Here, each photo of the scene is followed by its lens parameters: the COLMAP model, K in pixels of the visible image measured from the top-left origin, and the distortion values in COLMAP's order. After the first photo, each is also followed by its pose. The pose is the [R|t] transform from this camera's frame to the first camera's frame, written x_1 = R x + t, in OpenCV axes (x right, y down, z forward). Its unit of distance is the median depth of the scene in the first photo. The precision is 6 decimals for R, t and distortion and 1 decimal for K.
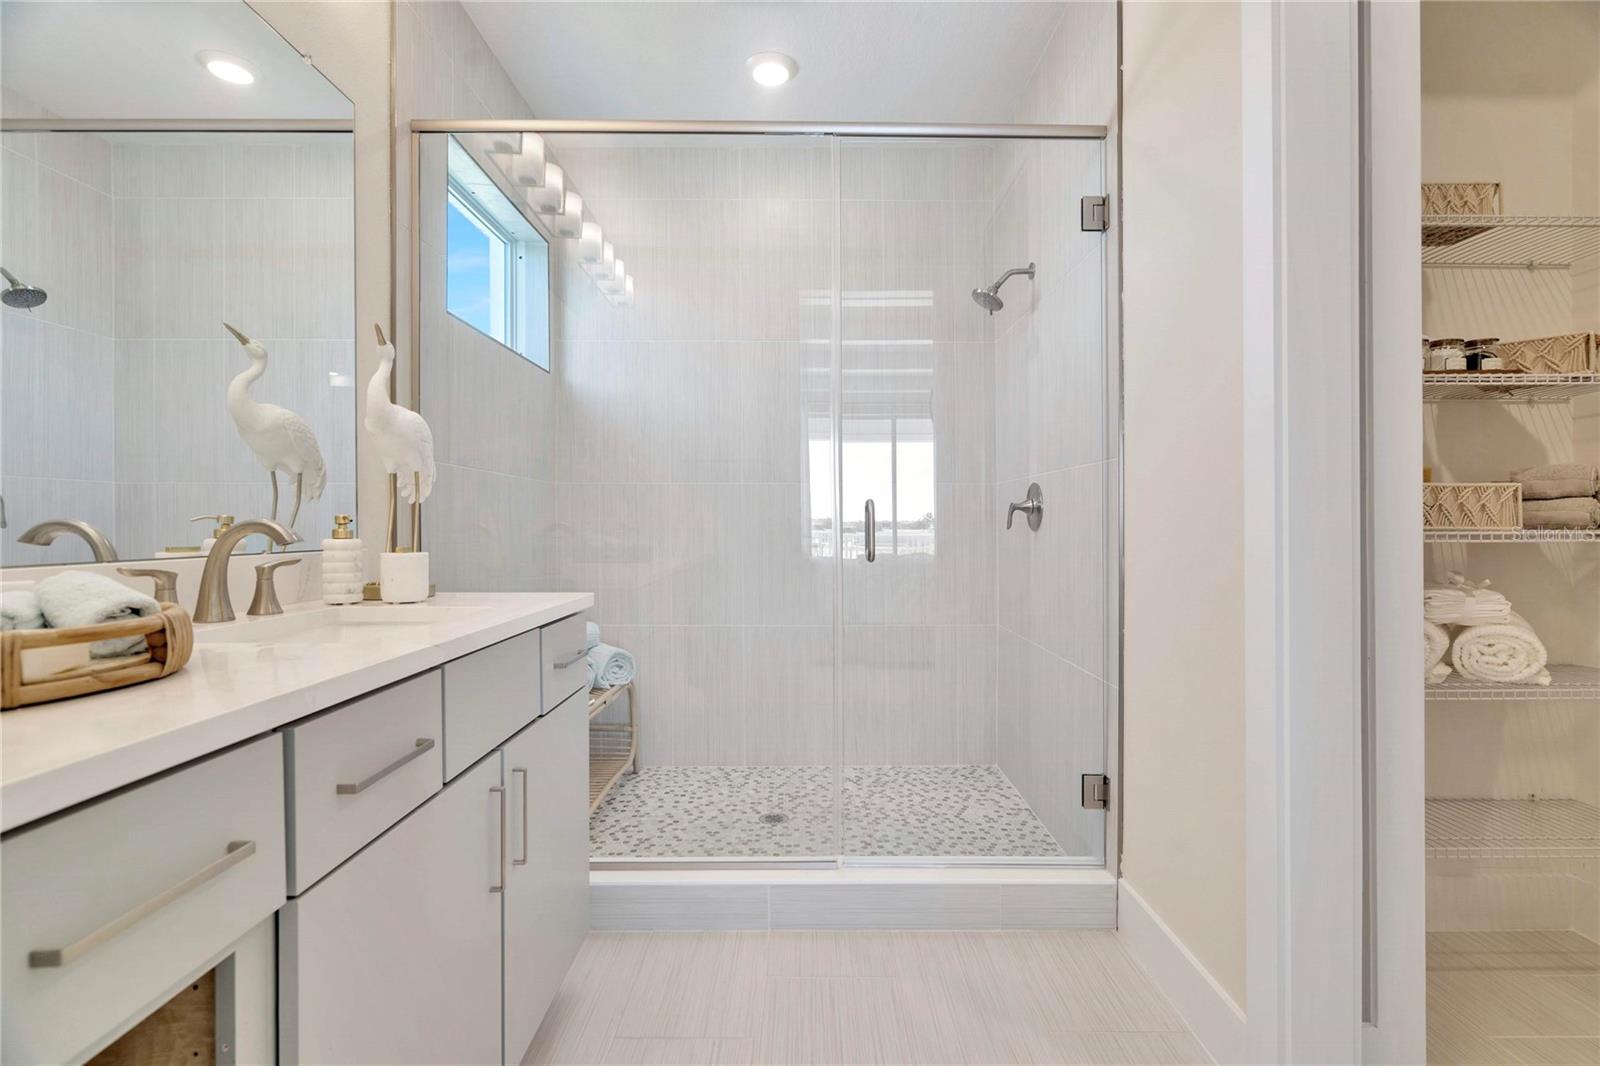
lens RADIAL K [[726.2, 0, 796.2], [0, 726.2, 531.4], [0, 0, 1]] dist [-0.003660, 0.002771]
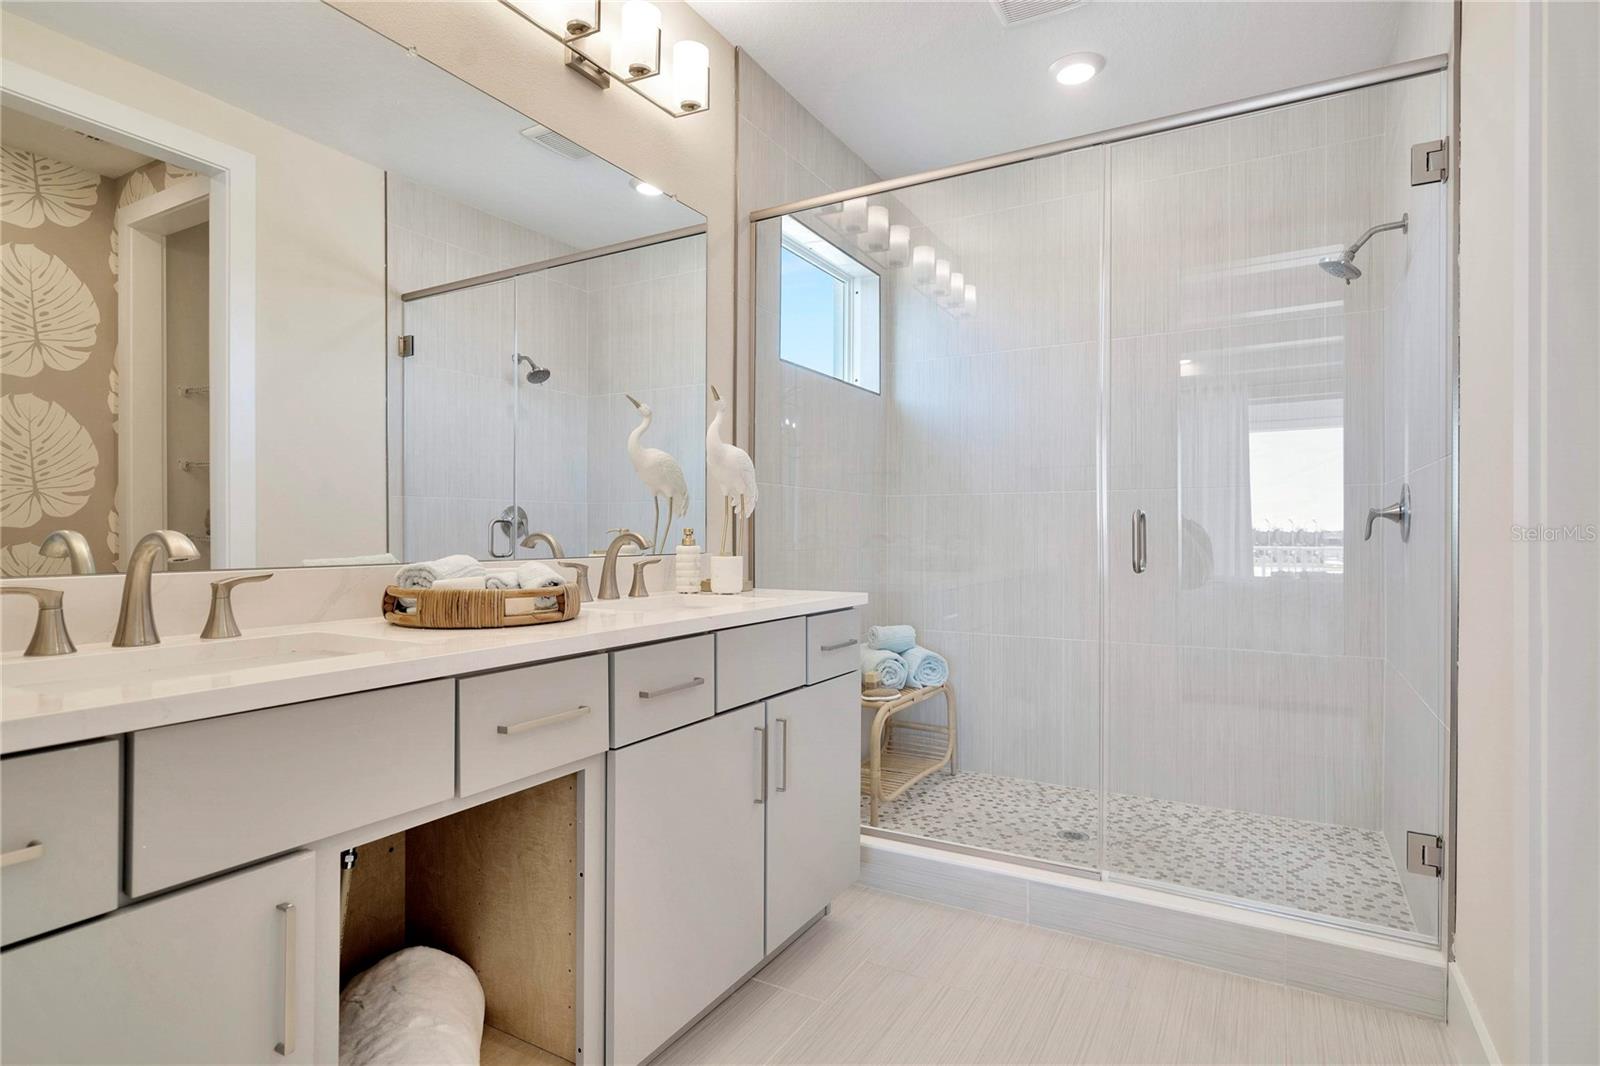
lens RADIAL K [[844.3, 0, 802.9], [0, 844.3, 534.2], [0, 0, 1]] dist [-0.001687, 0.003784]
pose [[0.860865, -0.000280, -0.508833, 0.245132], [-0.004311, 0.999960, -0.007845, 0.000223], [0.508814, 0.008947, 0.860830, -0.174456]]
